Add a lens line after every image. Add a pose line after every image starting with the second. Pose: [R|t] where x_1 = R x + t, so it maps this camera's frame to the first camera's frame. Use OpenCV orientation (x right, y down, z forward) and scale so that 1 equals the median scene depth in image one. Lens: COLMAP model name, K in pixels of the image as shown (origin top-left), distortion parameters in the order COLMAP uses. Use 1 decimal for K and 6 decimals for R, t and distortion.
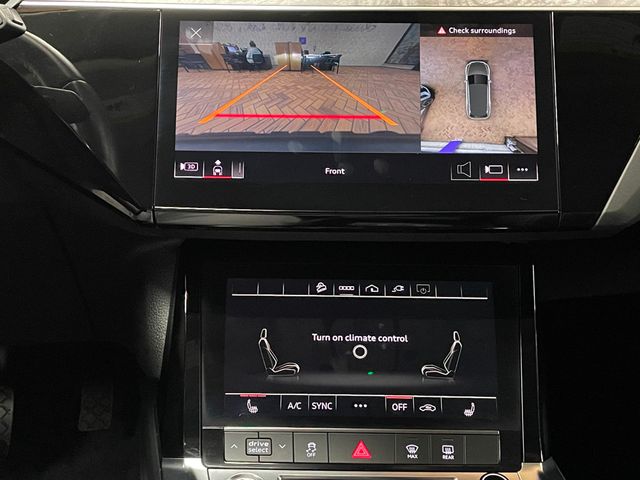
lens RADIAL K [[790.7, 0, 320.0], [0, 790.7, 240.0], [0, 0, 1]] dist [0.174686, -0.580457]
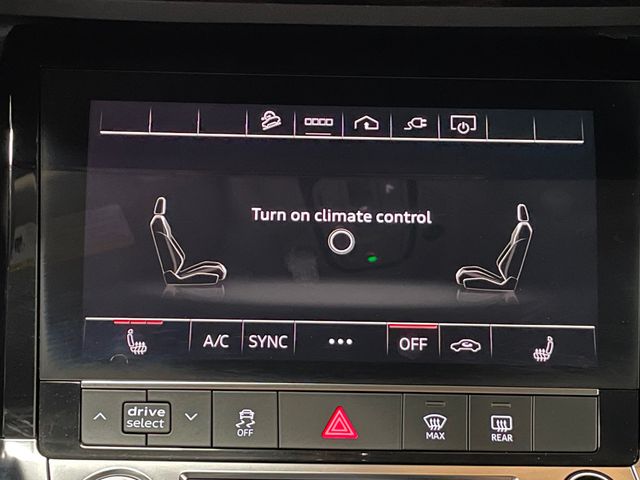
lens RADIAL K [[1096.5, 0, 320.0], [0, 1096.5, 240.0], [0, 0, 1]] dist [0.105519, -0.053073]
pose [[0.999912, 0.006113, 0.011775, 0.028144], [-0.007874, 0.987754, 0.155818, 0.026137], [-0.010678, -0.155897, 0.987716, 0.282497]]
